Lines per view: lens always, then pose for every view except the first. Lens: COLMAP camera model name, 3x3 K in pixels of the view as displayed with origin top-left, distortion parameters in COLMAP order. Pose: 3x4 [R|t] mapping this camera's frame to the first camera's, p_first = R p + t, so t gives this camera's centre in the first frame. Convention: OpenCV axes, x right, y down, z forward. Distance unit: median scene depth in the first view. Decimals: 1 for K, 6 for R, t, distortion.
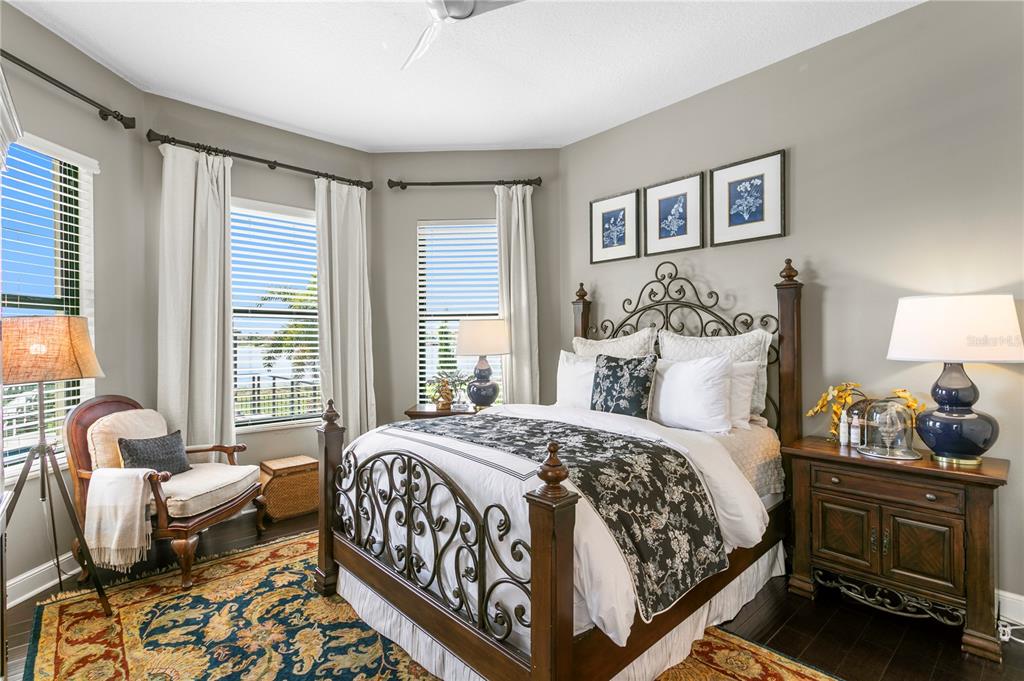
lens RADIAL K [[500.2, 0, 501.3], [0, 500.2, 339.0], [0, 0, 1]] dist [0.002771, 0.002105]
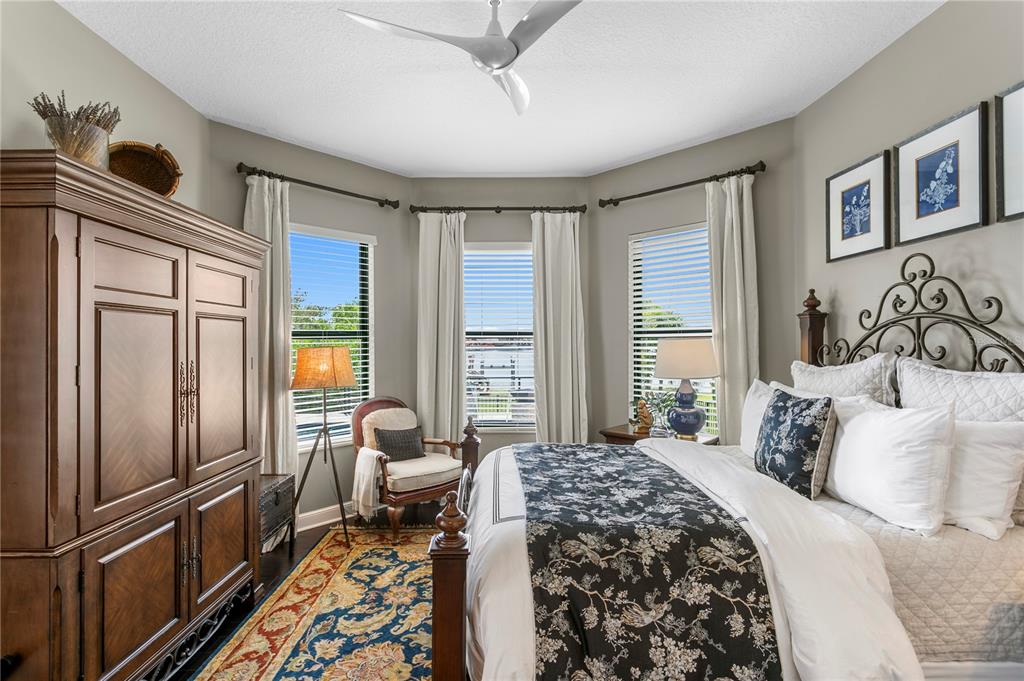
lens RADIAL K [[500.2, 0, 503.0], [0, 500.2, 338.6], [0, 0, 1]] dist [0.002771, 0.002105]
pose [[0.738189, -0.003978, -0.674583, 0.379494], [0.004404, 0.999990, -0.001078, -0.044366], [0.674580, -0.002175, 0.738198, 0.143306]]
